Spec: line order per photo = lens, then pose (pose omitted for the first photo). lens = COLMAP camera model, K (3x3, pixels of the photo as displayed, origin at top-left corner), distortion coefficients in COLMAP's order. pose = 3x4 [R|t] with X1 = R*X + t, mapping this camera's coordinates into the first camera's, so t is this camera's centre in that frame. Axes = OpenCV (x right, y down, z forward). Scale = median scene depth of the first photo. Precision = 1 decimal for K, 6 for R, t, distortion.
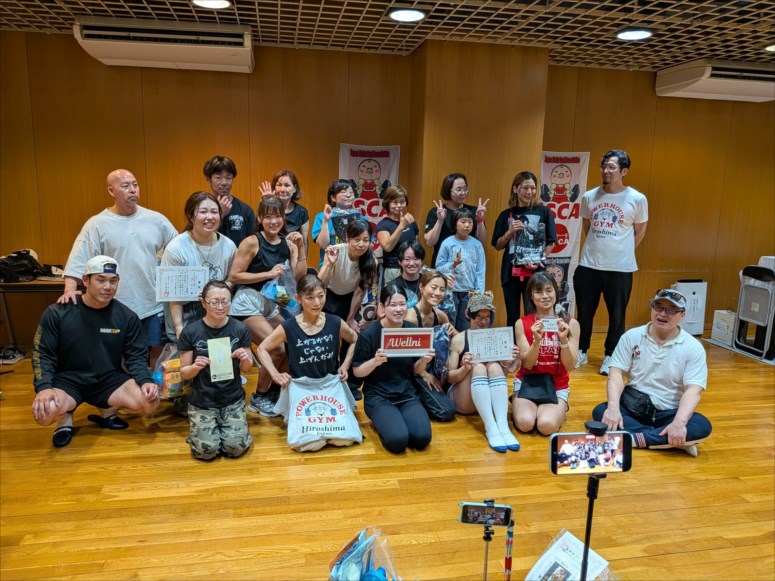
lens RADIAL K [[541.7, 0, 367.9], [0, 541.7, 282.6], [0, 0, 1]] dist [-0.002400, -0.002188]
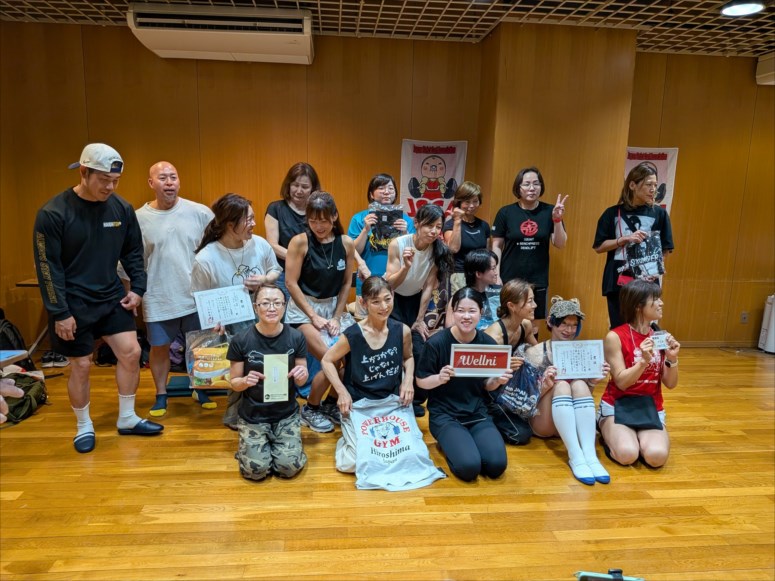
lens RADIAL K [[470.6, 0, 364.2], [0, 470.6, 291.9], [0, 0, 1]] dist [-0.005577, -0.000435]
pose [[0.996411, 0.013996, -0.083479, -0.053984], [-0.014580, 0.999873, -0.006400, 0.015057], [0.083379, 0.007594, 0.996489, 0.219910]]
